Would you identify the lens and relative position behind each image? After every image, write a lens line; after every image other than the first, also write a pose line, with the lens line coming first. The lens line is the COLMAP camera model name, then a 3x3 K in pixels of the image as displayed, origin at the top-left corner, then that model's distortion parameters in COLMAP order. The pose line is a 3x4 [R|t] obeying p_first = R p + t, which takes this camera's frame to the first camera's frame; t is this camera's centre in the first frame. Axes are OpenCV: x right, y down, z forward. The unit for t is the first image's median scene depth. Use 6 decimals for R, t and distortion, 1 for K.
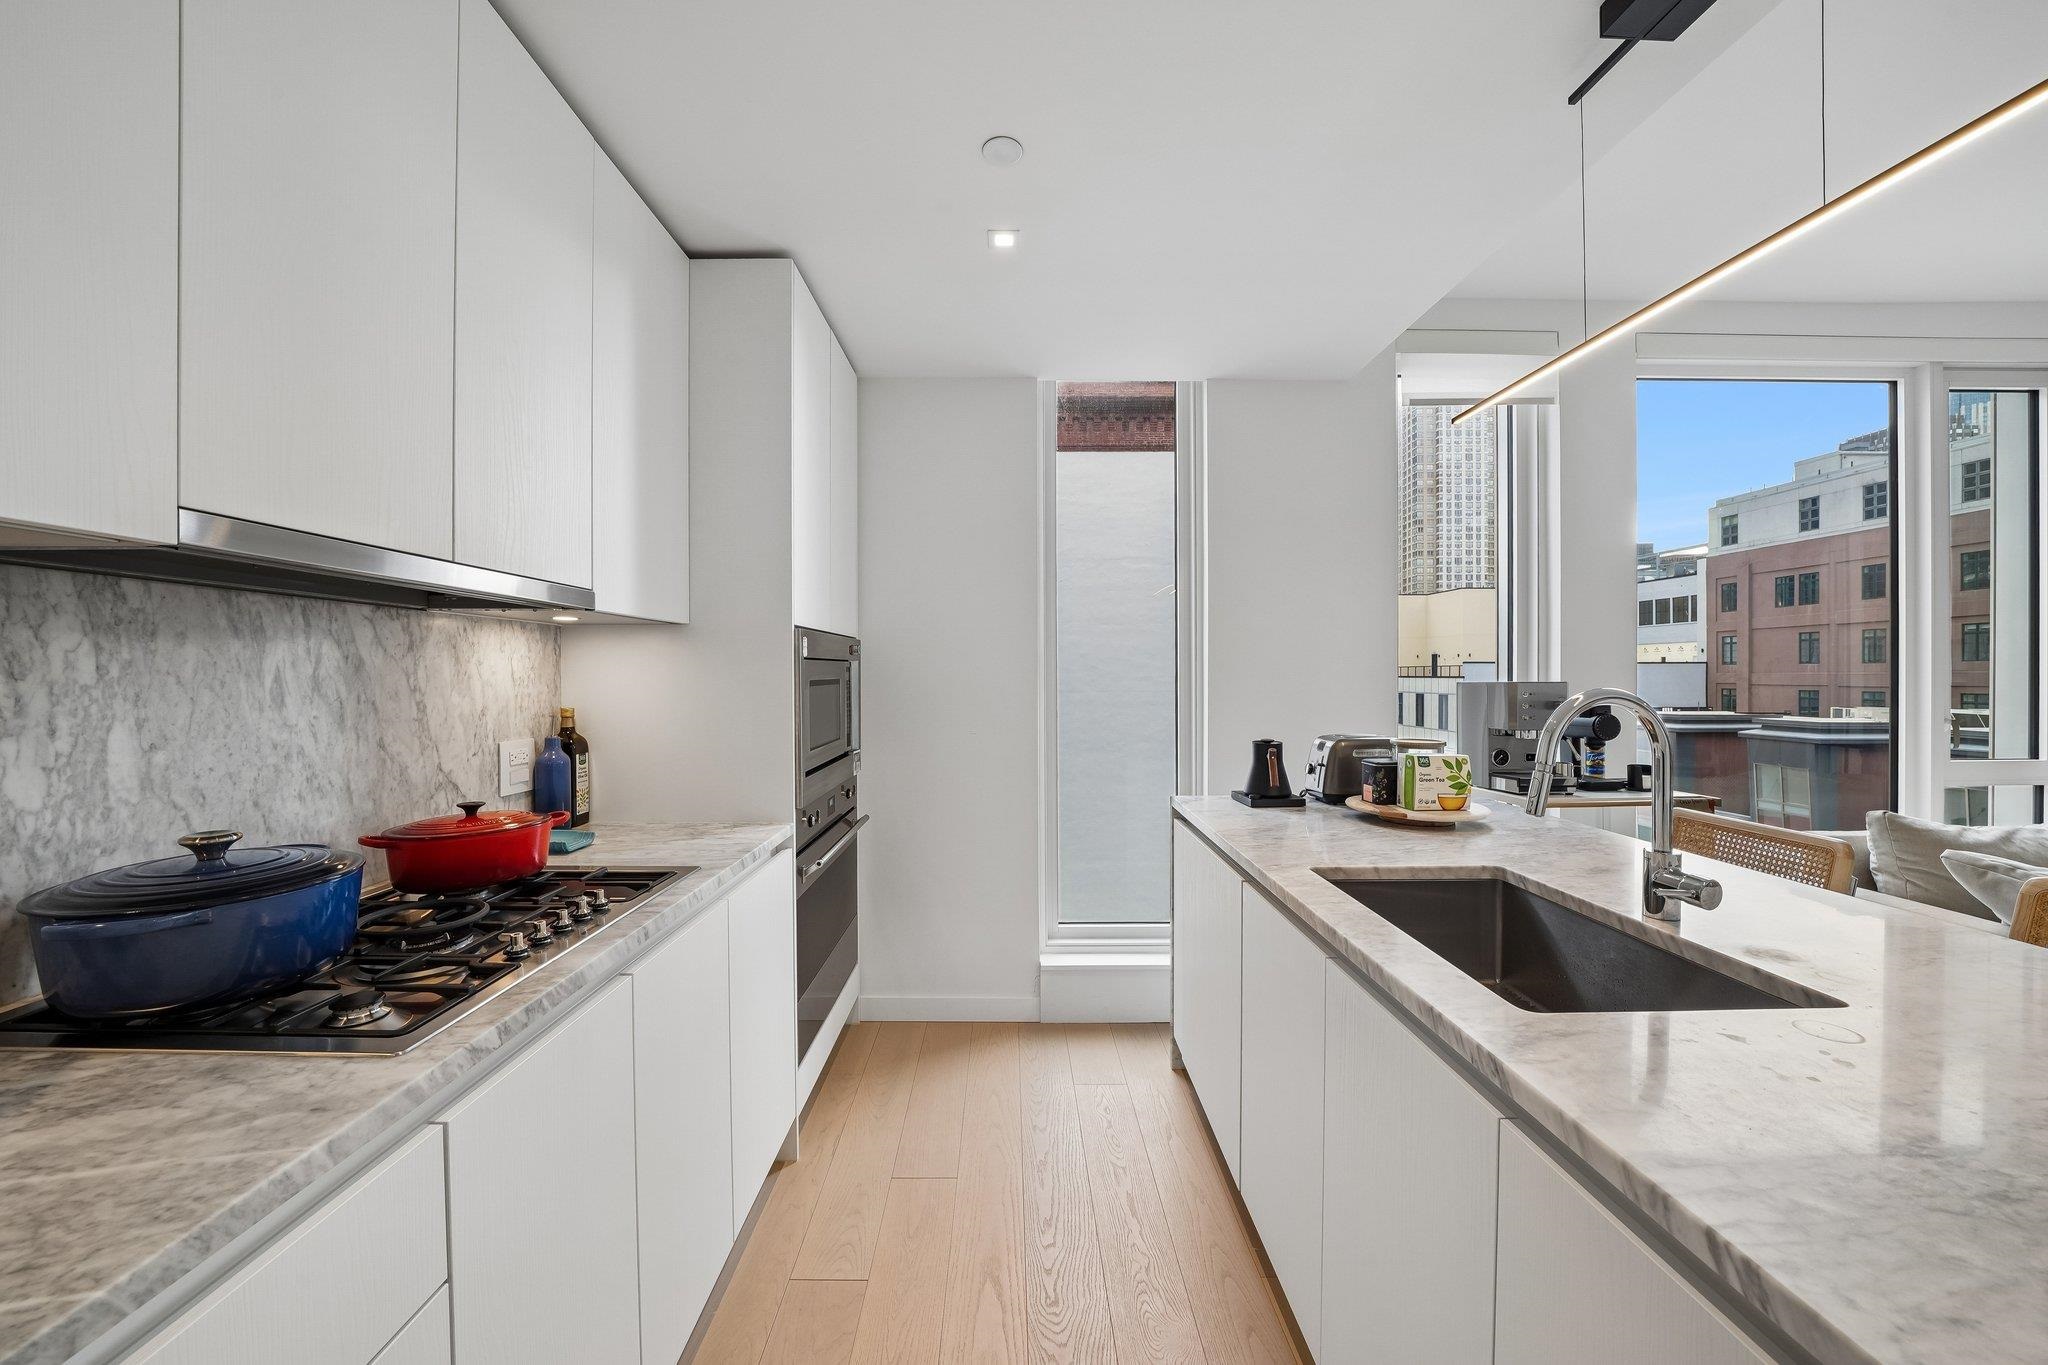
lens RADIAL K [[735.4, 0, 1024.0], [0, 735.4, 682.5], [0, 0, 1]] dist [-0.025940, 0.004035]
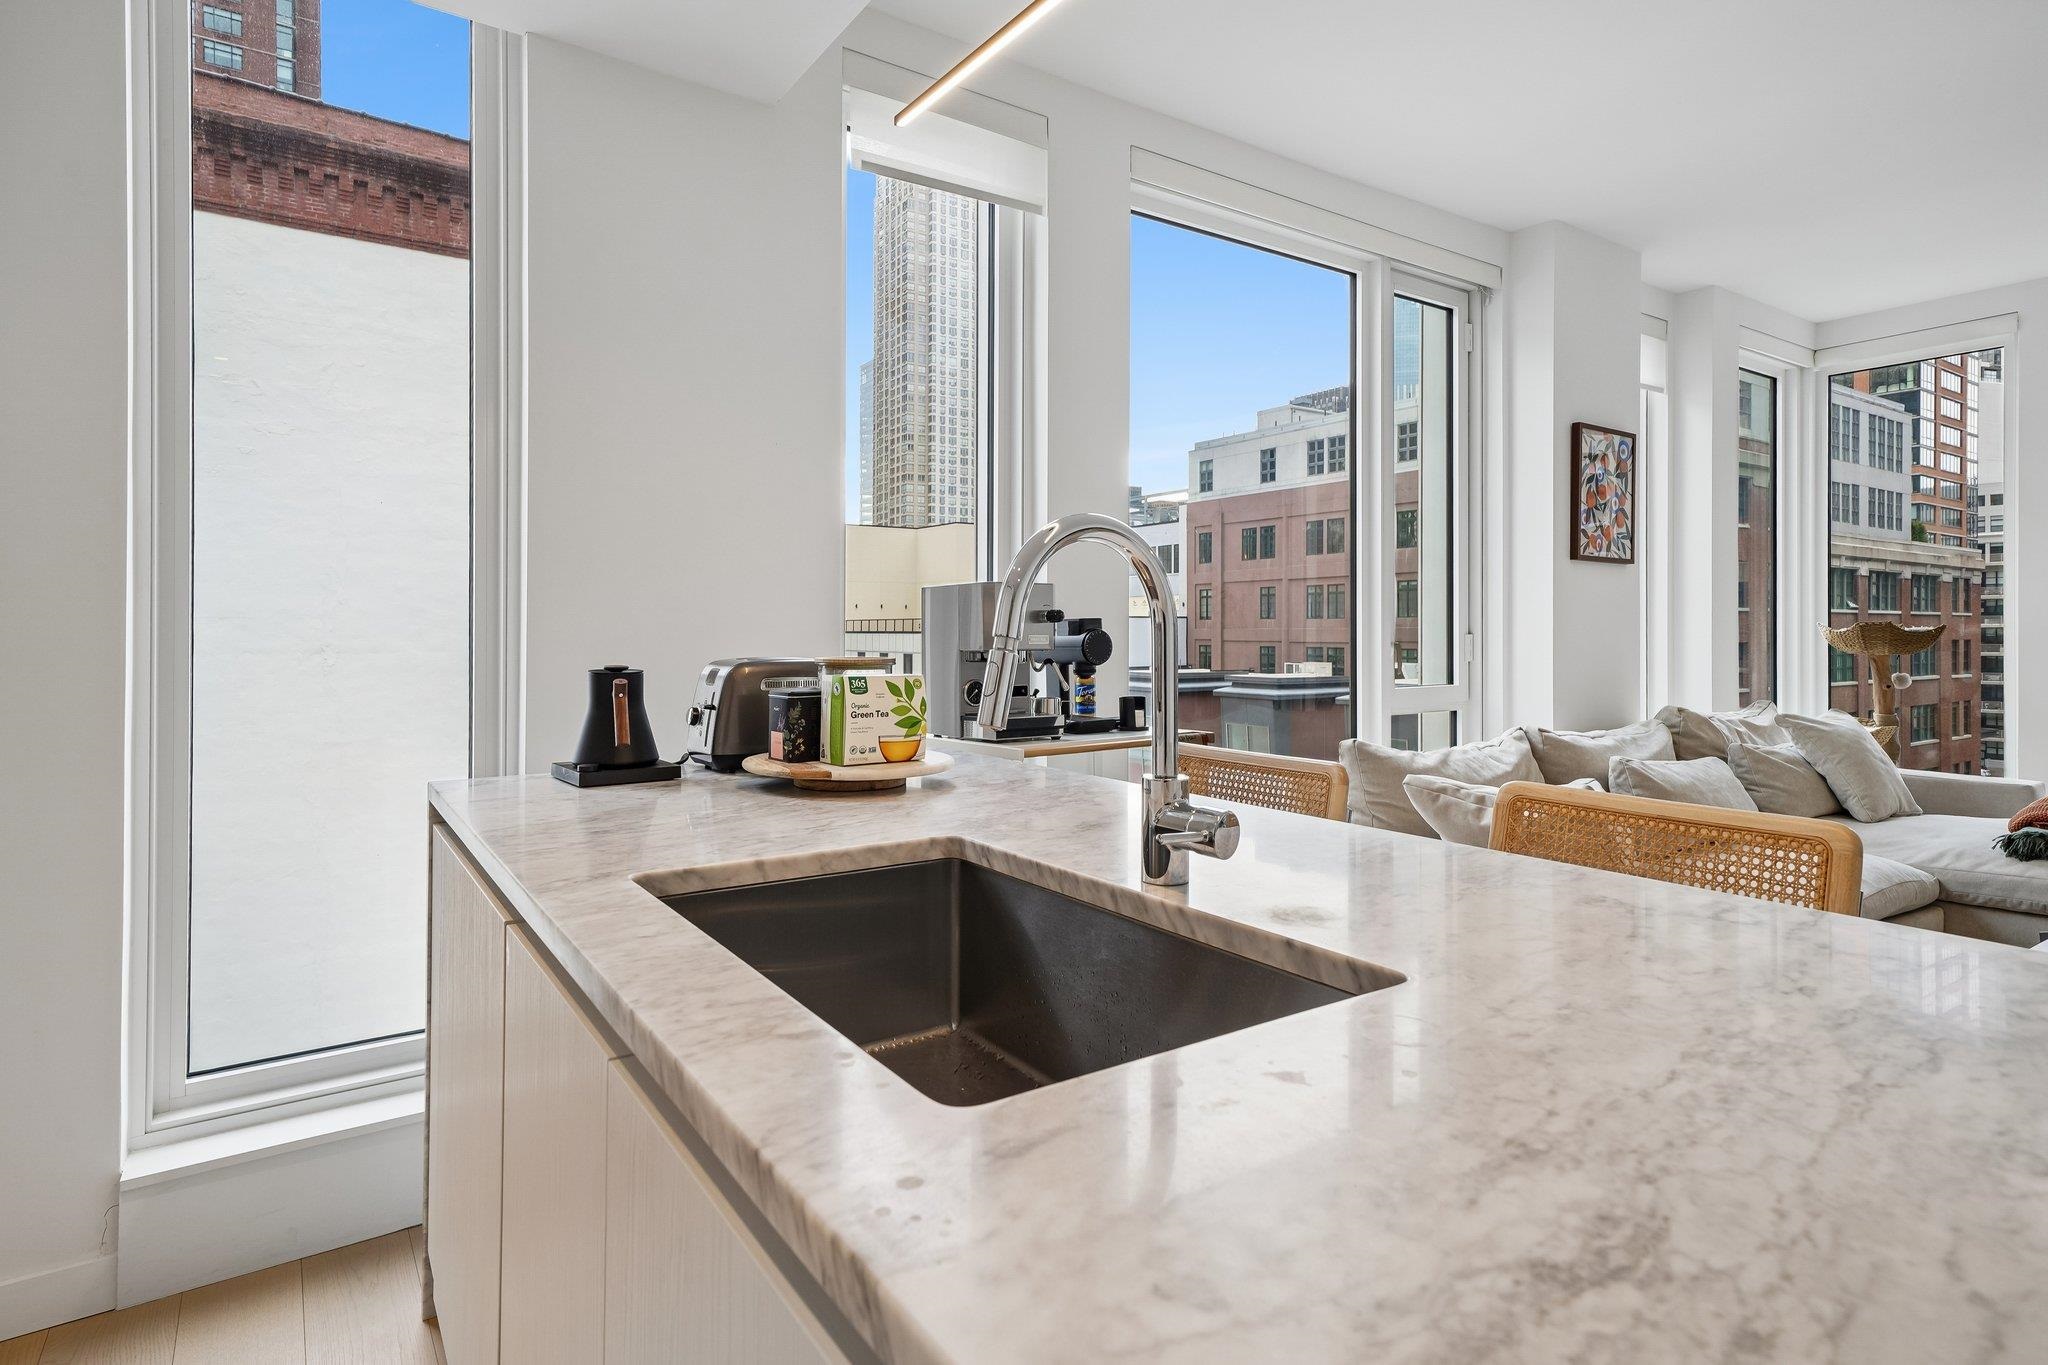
lens RADIAL K [[1049.6, 0, 1014.1], [0, 1049.6, 632.8], [0, 0, 1]] dist [0.015382, -0.000099]
pose [[0.827591, 0.005949, 0.561300, 0.128982], [-0.000635, 0.999953, -0.009662, 0.058626], [-0.561331, 0.007640, 0.827556, 0.156235]]
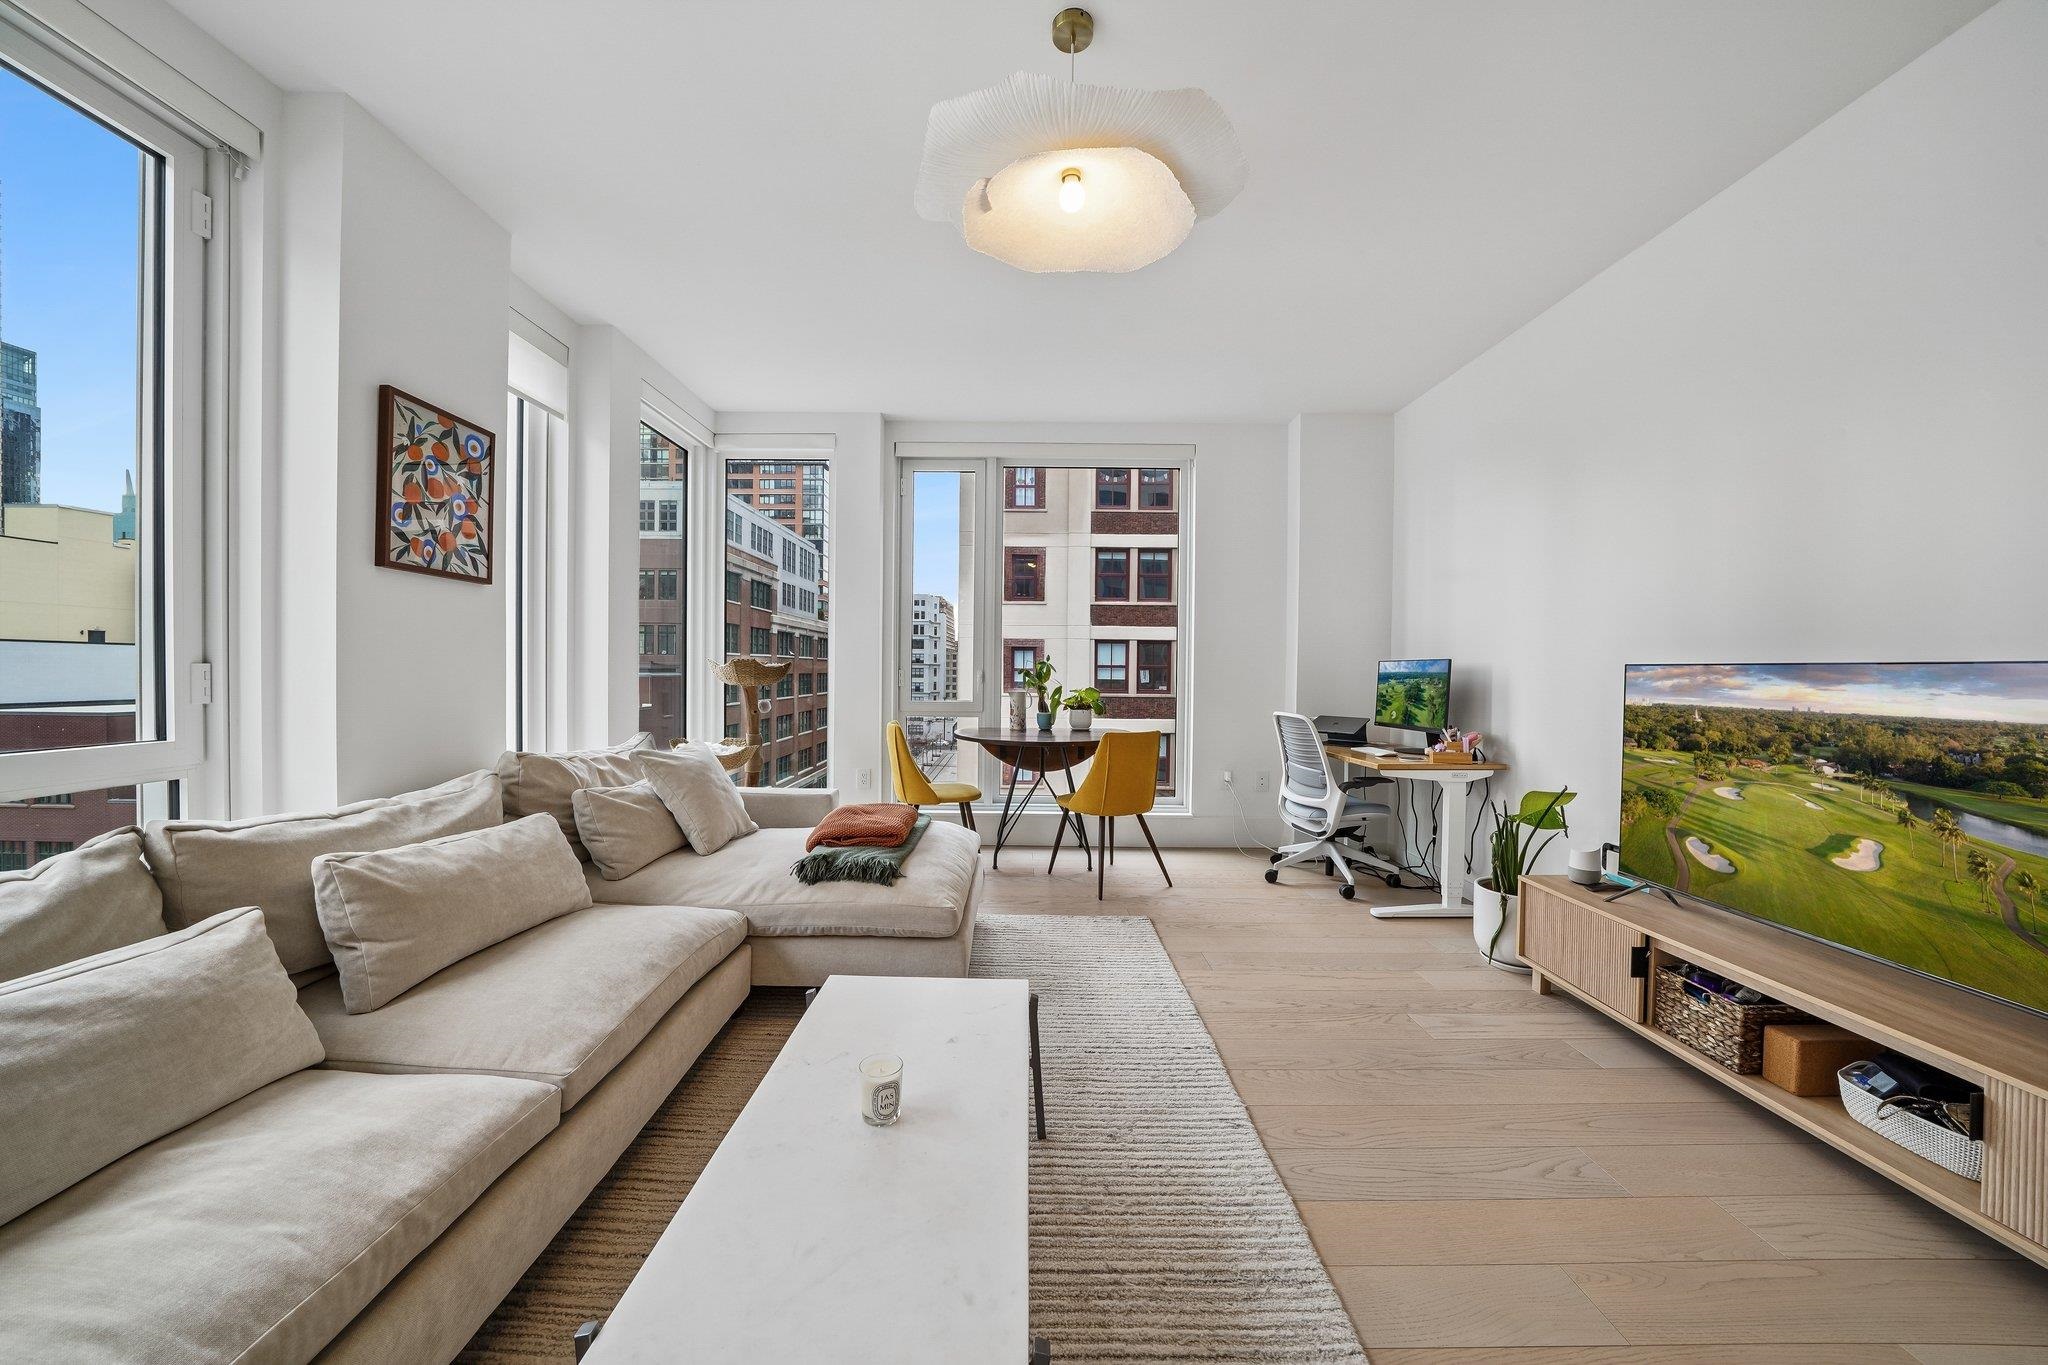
lens RADIAL K [[735.4, 0, 1024.0], [0, 735.4, 682.5], [0, 0, 1]] dist [-0.025940, 0.004035]
pose [[-0.003022, -0.008665, 0.999958, 0.901380], [-0.004511, 0.999952, 0.008651, 0.054540], [-0.999985, -0.004485, -0.003061, 0.266824]]
